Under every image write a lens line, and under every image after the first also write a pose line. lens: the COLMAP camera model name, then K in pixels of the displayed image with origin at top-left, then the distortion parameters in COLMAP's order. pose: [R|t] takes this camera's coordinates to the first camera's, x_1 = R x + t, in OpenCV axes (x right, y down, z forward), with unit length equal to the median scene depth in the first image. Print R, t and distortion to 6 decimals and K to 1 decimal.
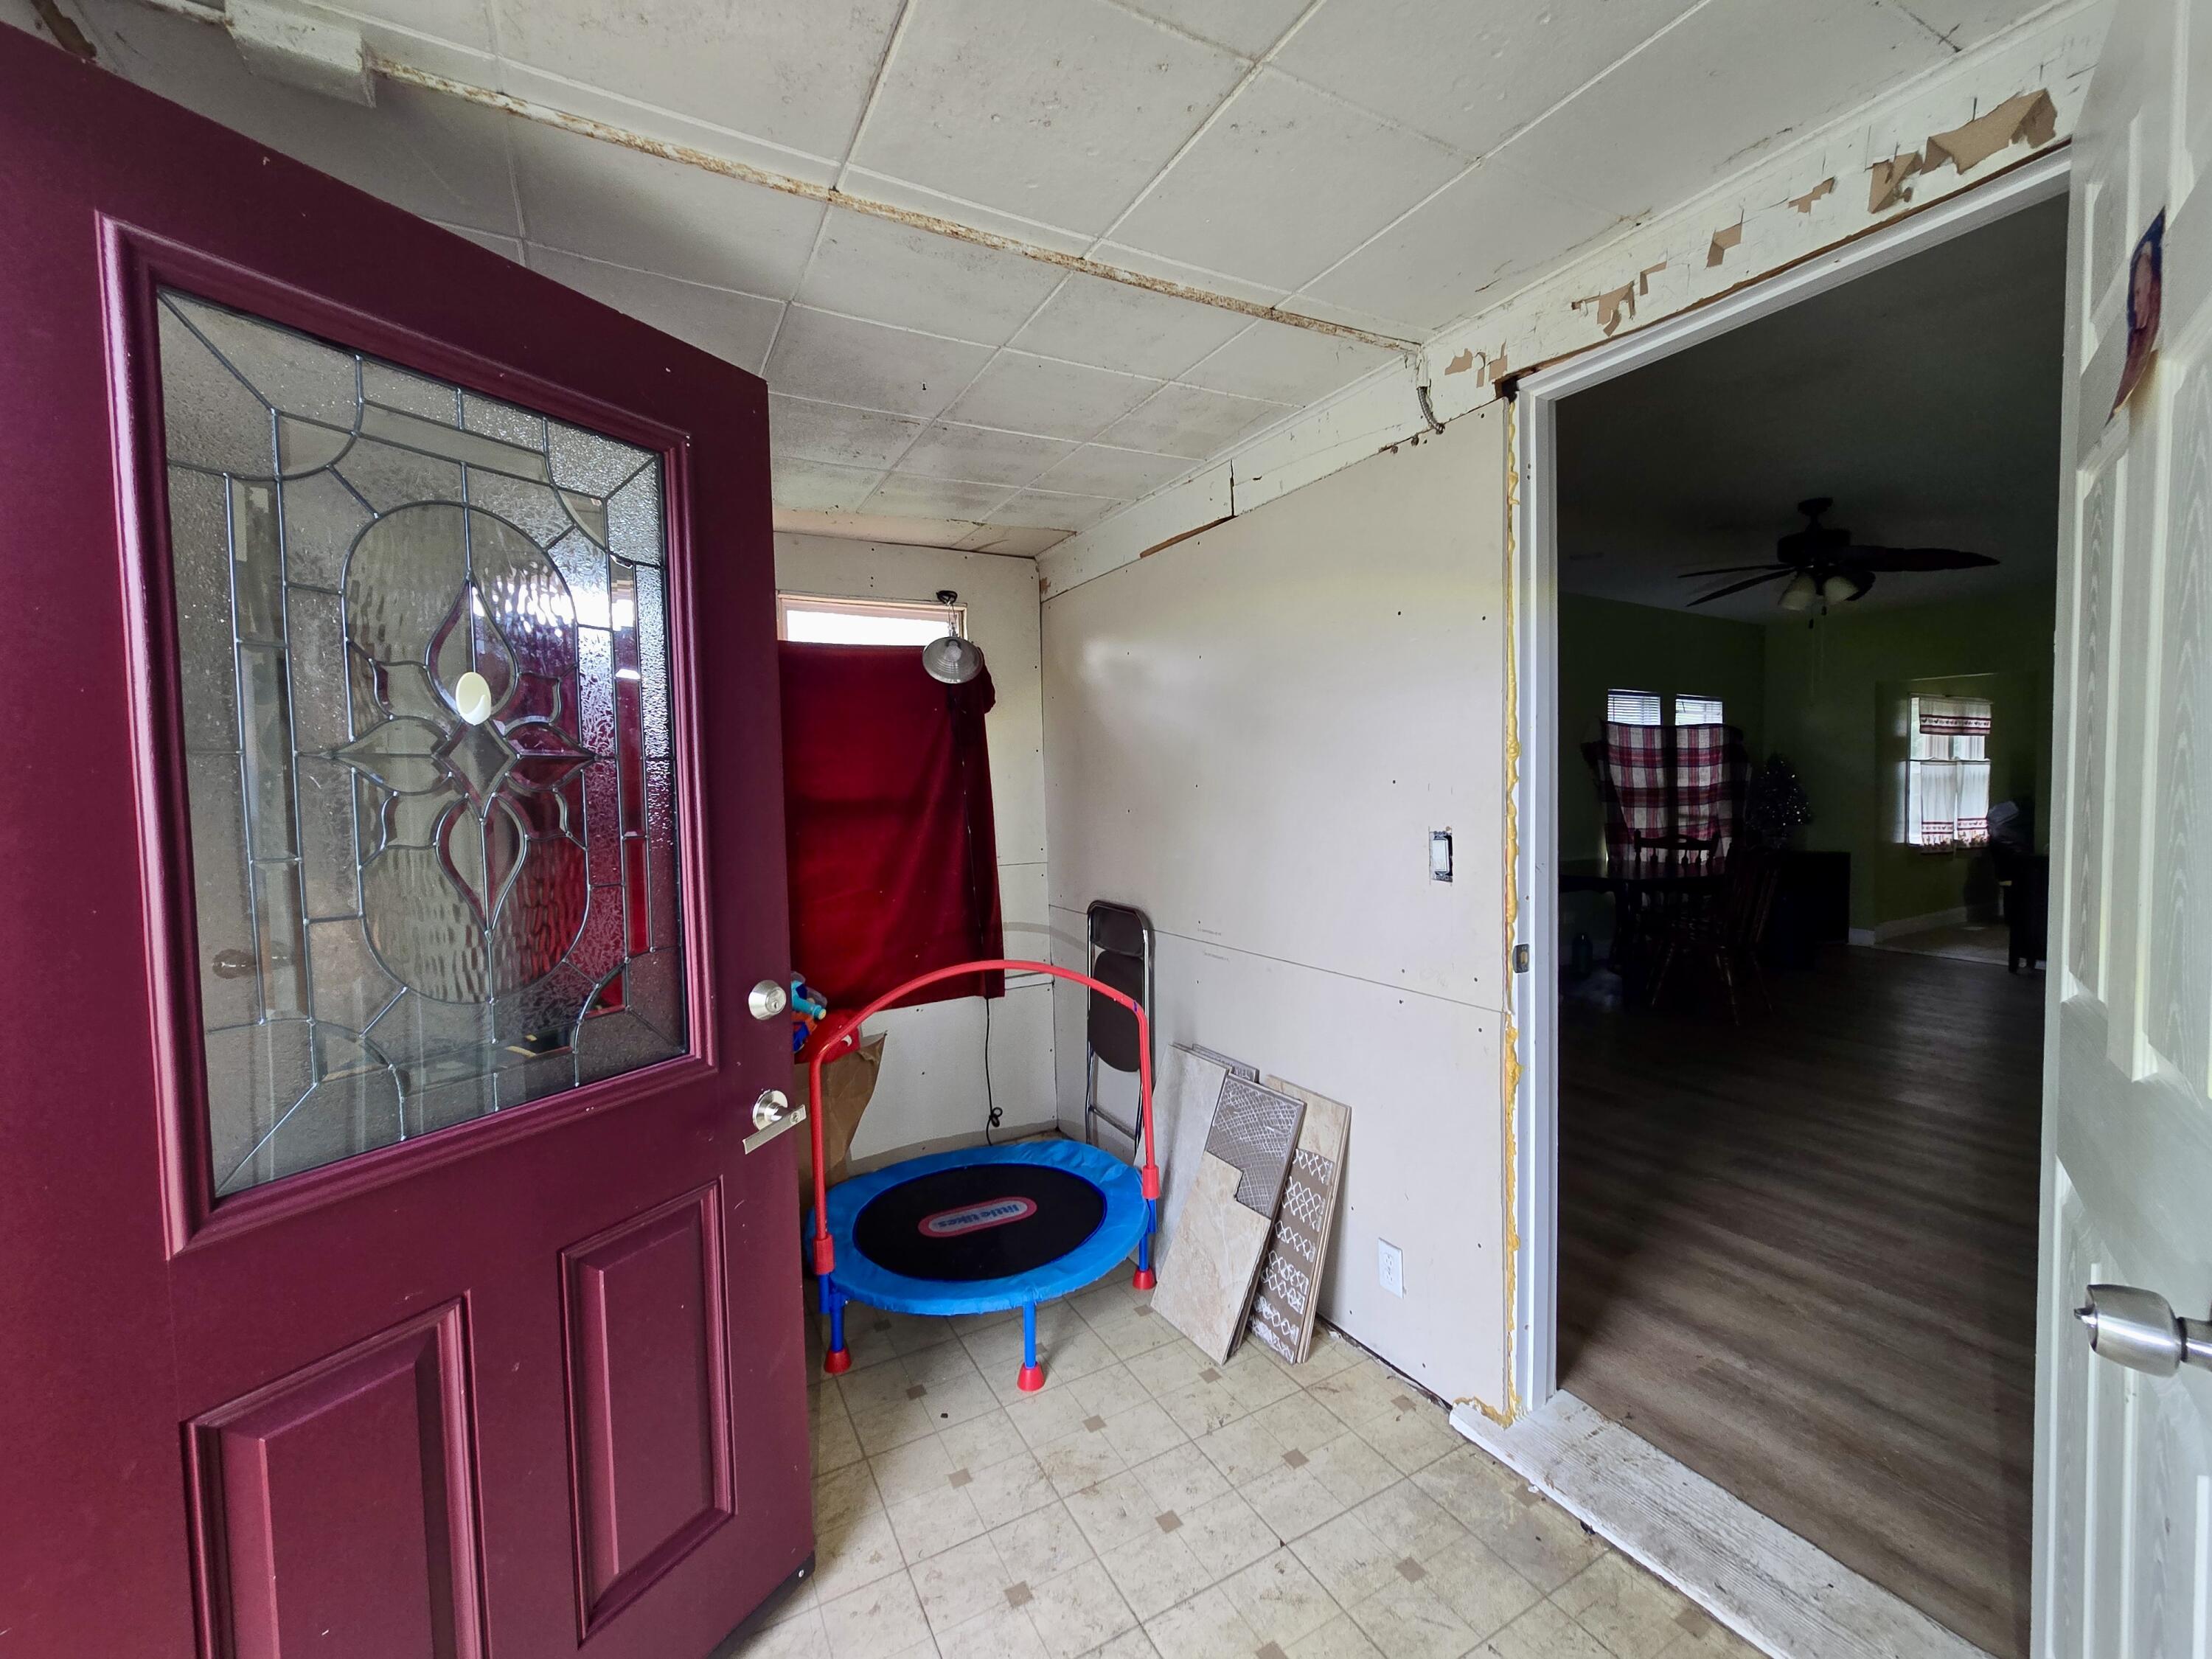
lens RADIAL K [[902.1, 0, 1106.0], [0, 902.1, 829.5], [0, 0, 1]] dist [0.002929, 0.000111]
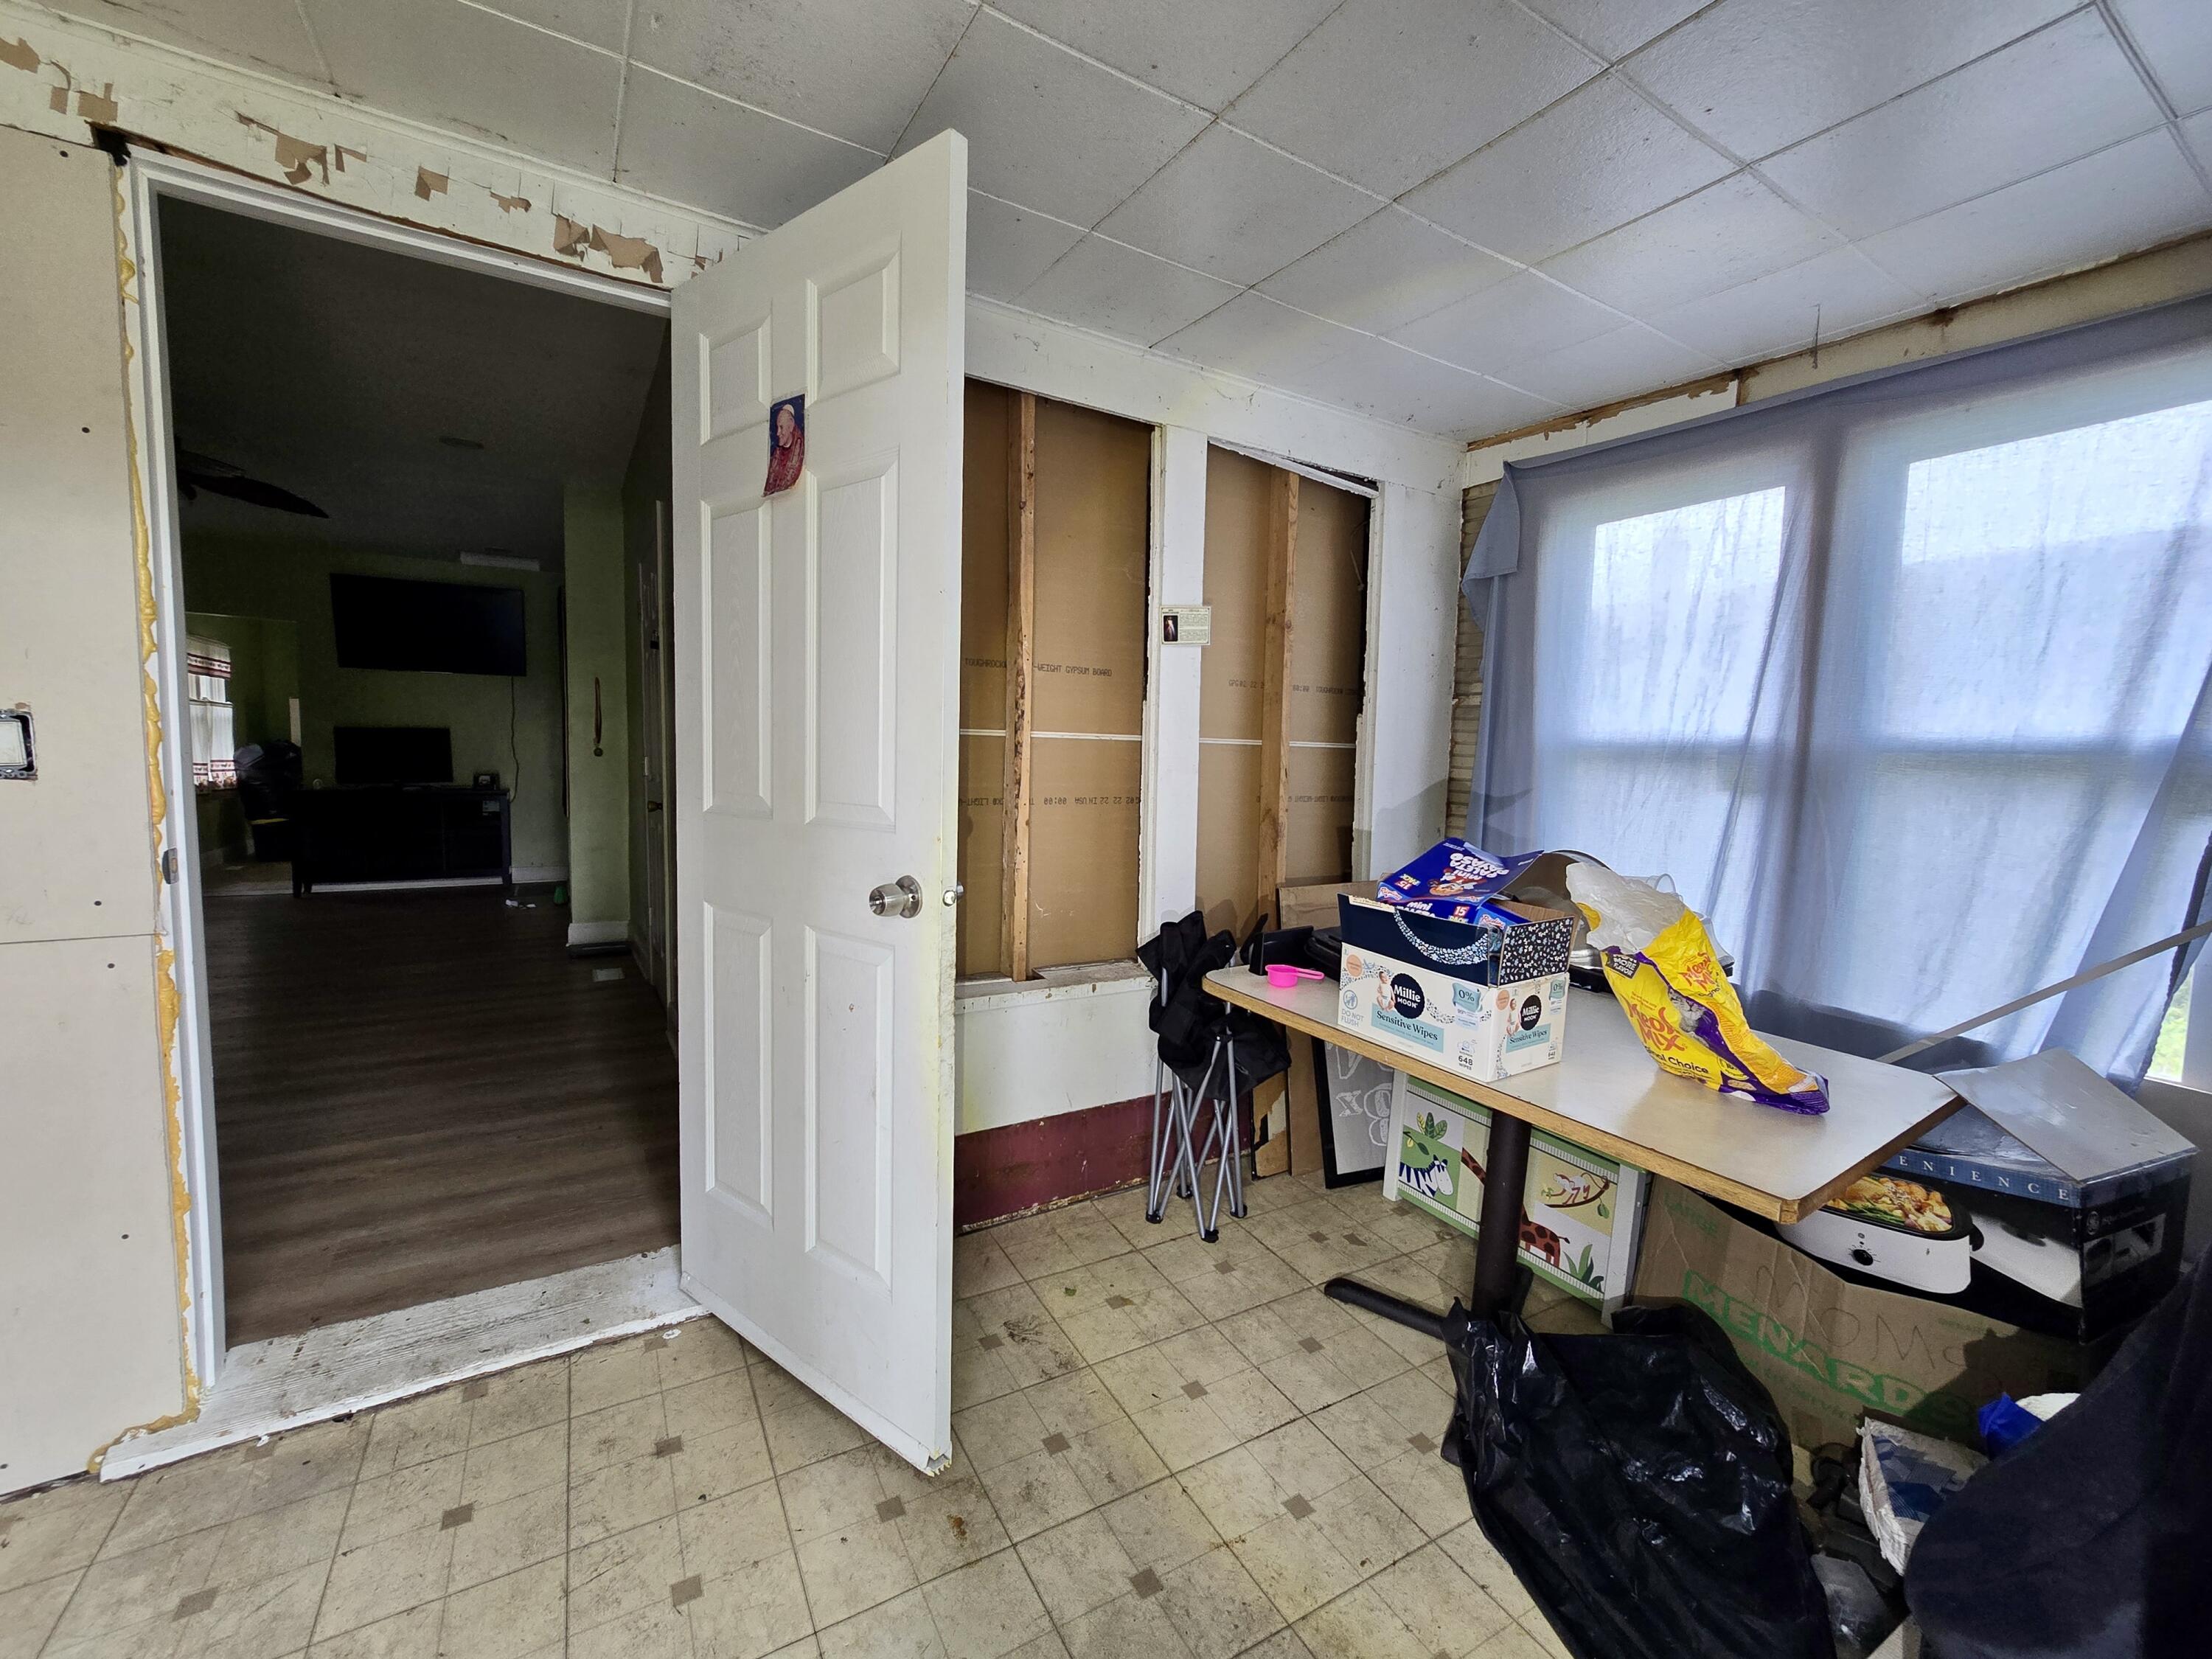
lens RADIAL K [[902.1, 0, 1106.0], [0, 902.1, 829.5], [0, 0, 1]] dist [0.002929, 0.000111]
pose [[-0.018677, -0.070660, 0.997326, -0.152292], [0.020456, 0.997264, 0.071039, 0.026661], [-0.999616, 0.021728, -0.017181, 0.059337]]
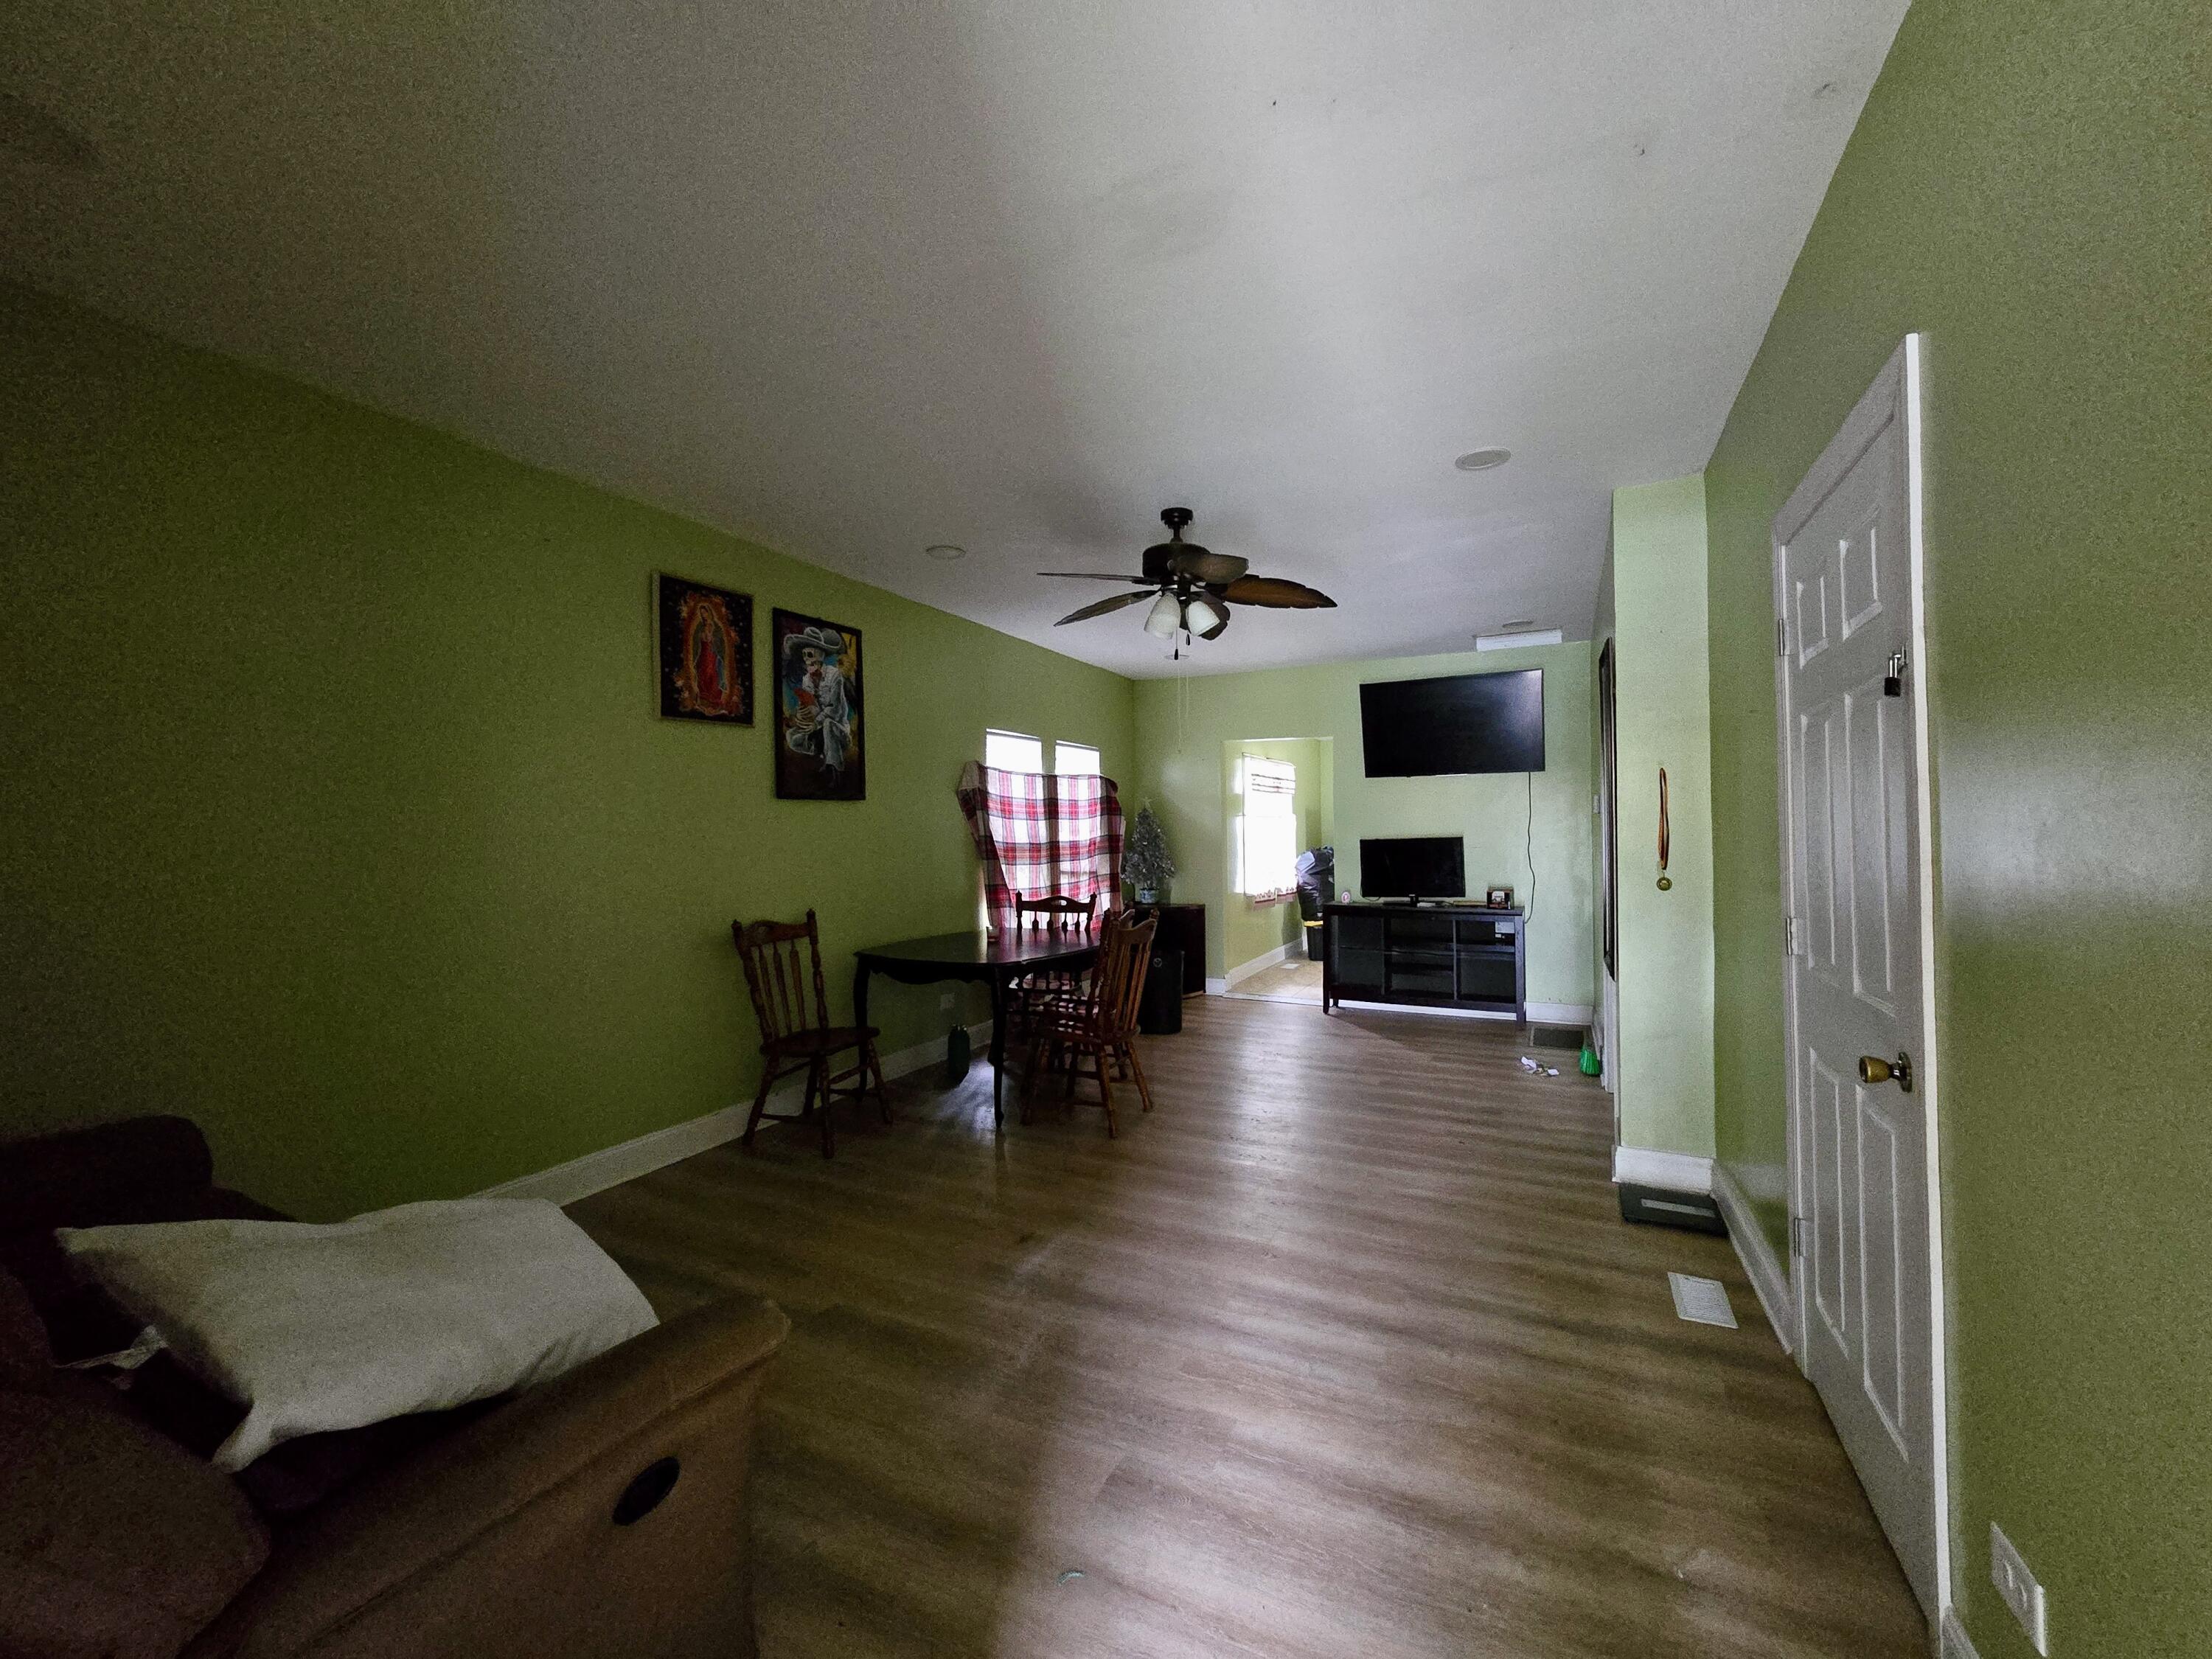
lens RADIAL K [[921.8, 0, 1081.3], [0, 921.8, 808.3], [0, 0, 1]] dist [0.001392, 0.000081]
pose [[0.842350, 0.020529, 0.538540, 0.239908], [0.018482, 0.997586, -0.066936, -0.028334], [-0.538615, 0.066337, 0.839937, 0.327026]]
